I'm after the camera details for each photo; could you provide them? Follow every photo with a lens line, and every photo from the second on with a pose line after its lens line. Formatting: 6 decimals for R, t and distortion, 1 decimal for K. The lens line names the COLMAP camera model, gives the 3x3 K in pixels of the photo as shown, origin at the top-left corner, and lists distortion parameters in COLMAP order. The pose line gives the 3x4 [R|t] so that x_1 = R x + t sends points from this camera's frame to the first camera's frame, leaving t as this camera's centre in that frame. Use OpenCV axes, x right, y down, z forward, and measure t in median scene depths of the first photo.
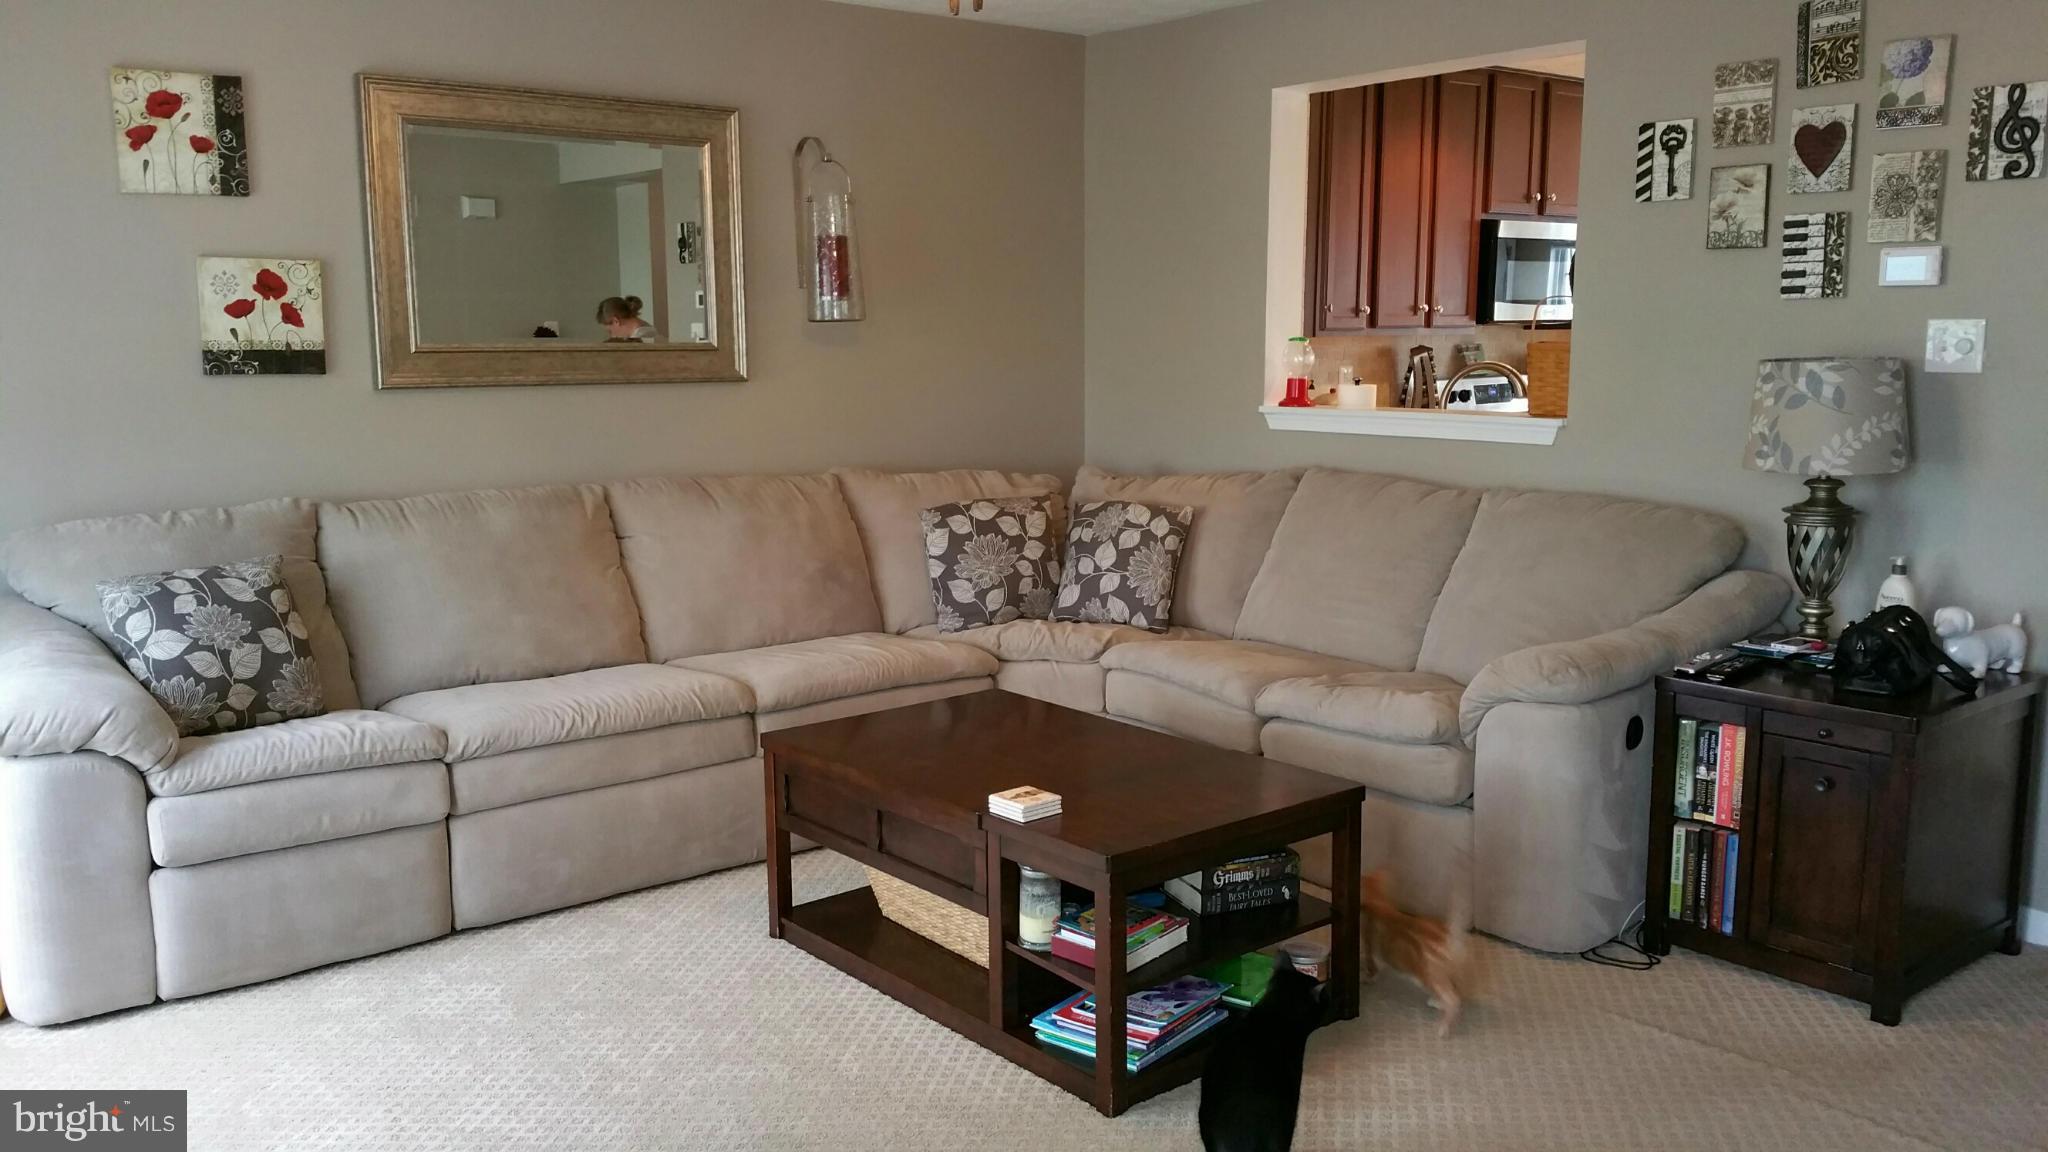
lens RADIAL K [[1649.1, 0, 1019.8], [0, 1649.1, 576.9], [0, 0, 1]] dist [0.142140, -0.304947]
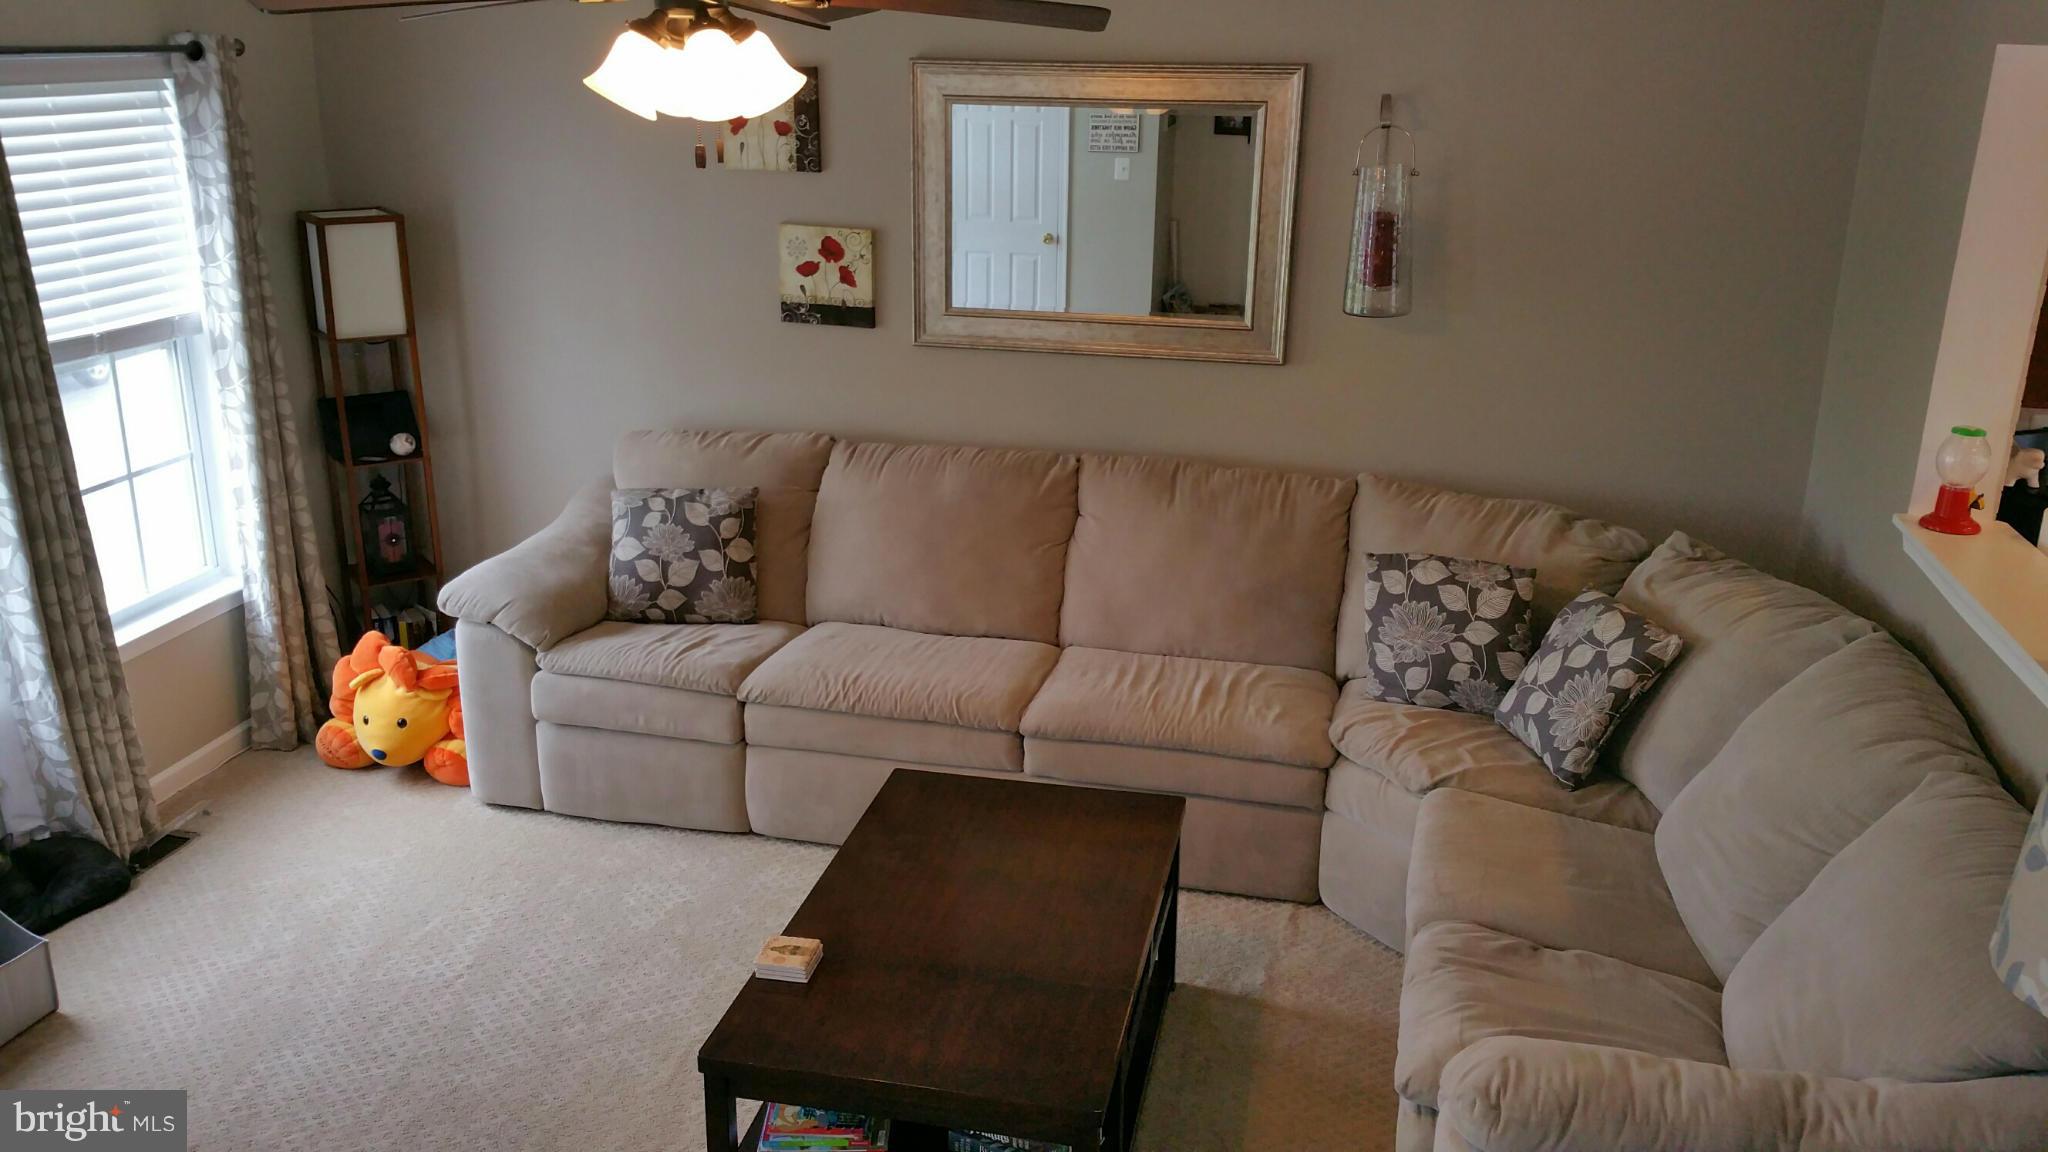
lens RADIAL K [[1649.1, 0, 1019.8], [0, 1649.1, 576.9], [0, 0, 1]] dist [0.142140, -0.304947]
pose [[0.617374, 0.261618, -0.741893, 0.566553], [-0.133283, 0.964232, 0.229110, -0.242236], [0.775297, -0.042565, 0.630161, 0.369253]]
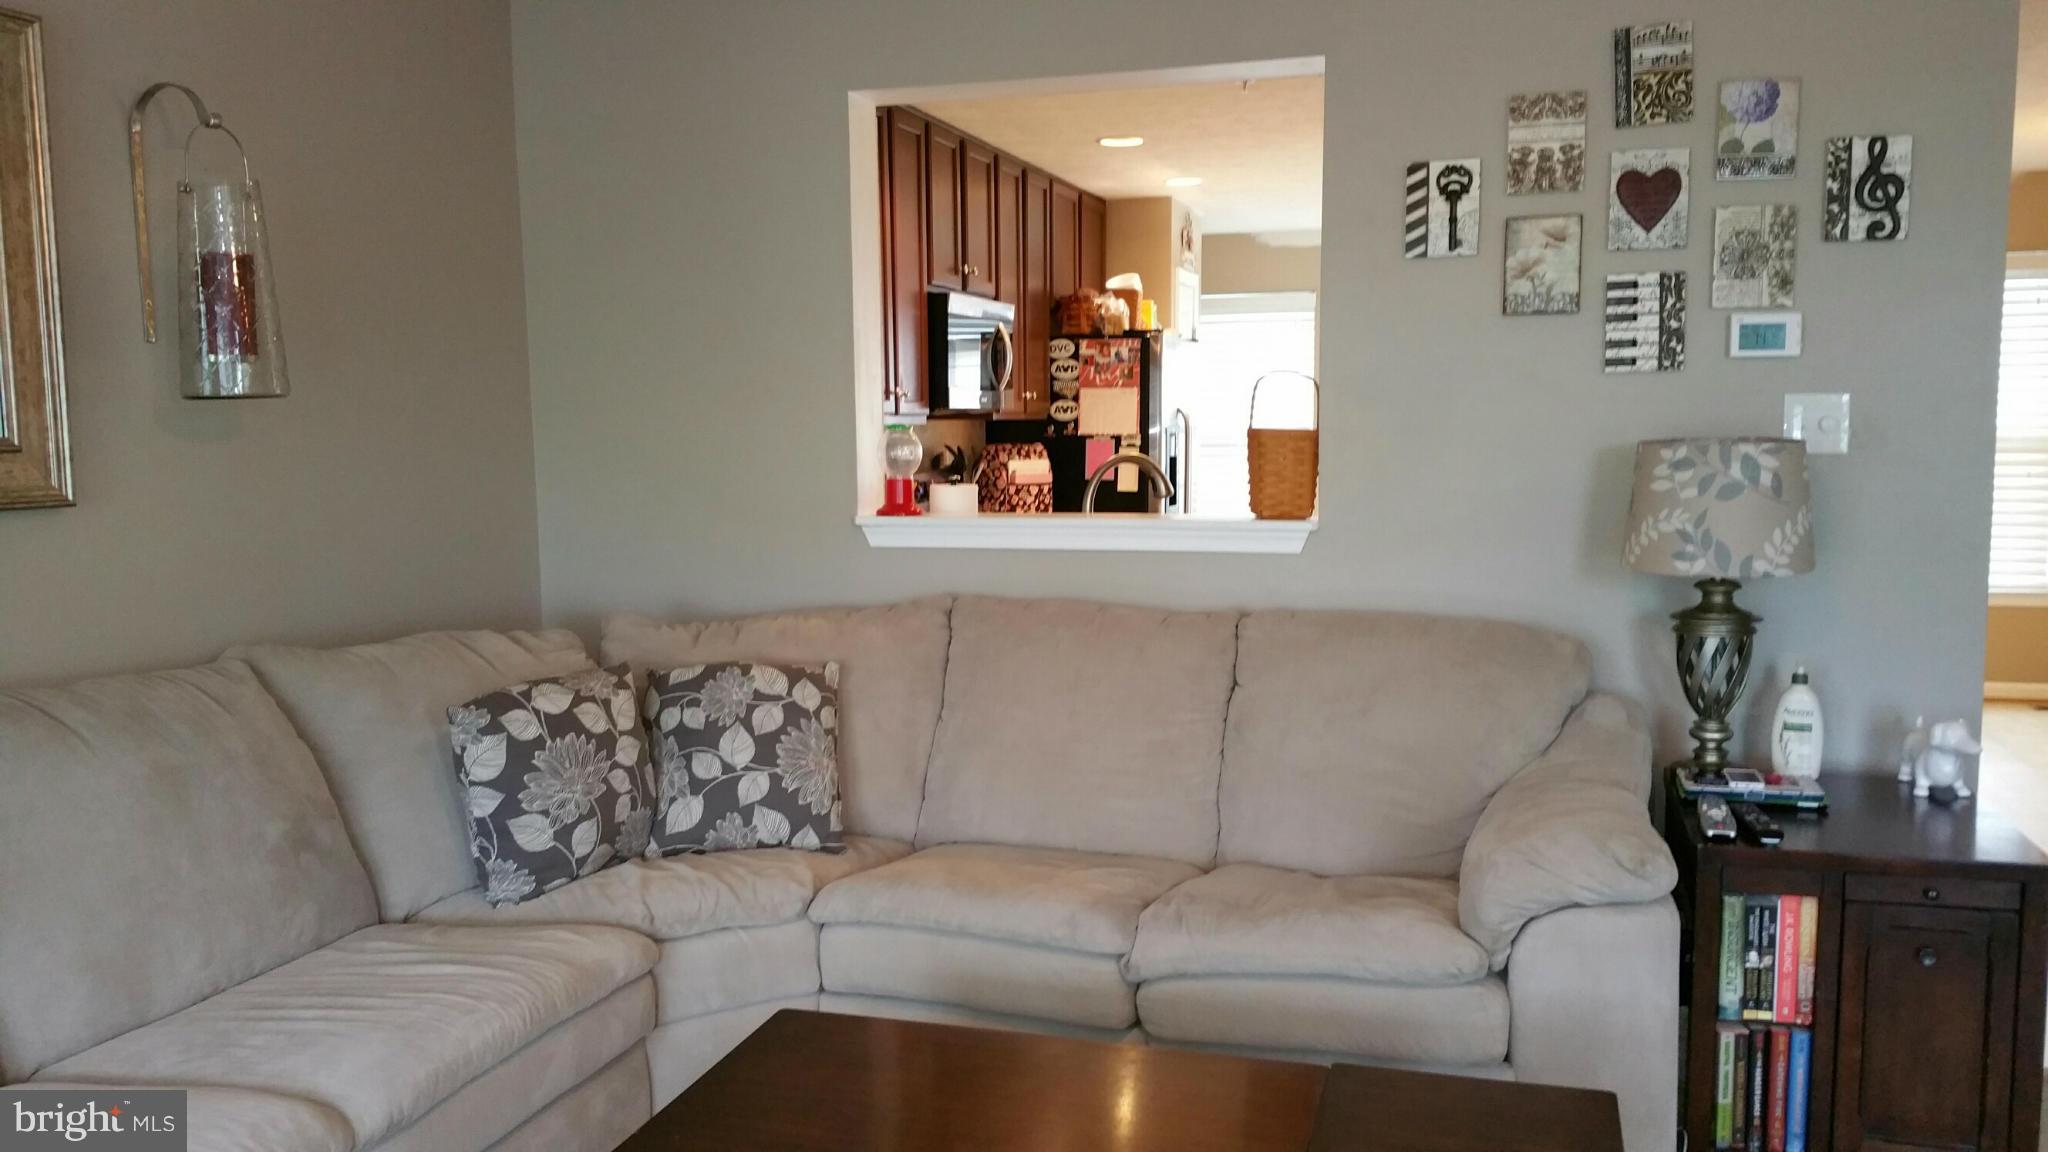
lens RADIAL K [[1661.3, 0, 1025.2], [0, 1661.3, 589.5], [0, 0, 1]] dist [0.220560, -0.605548]
pose [[0.830588, -0.060168, 0.553628, -0.267249], [0.089339, 0.995666, -0.025825, -0.058058], [-0.549675, 0.070910, 0.832364, 0.438441]]
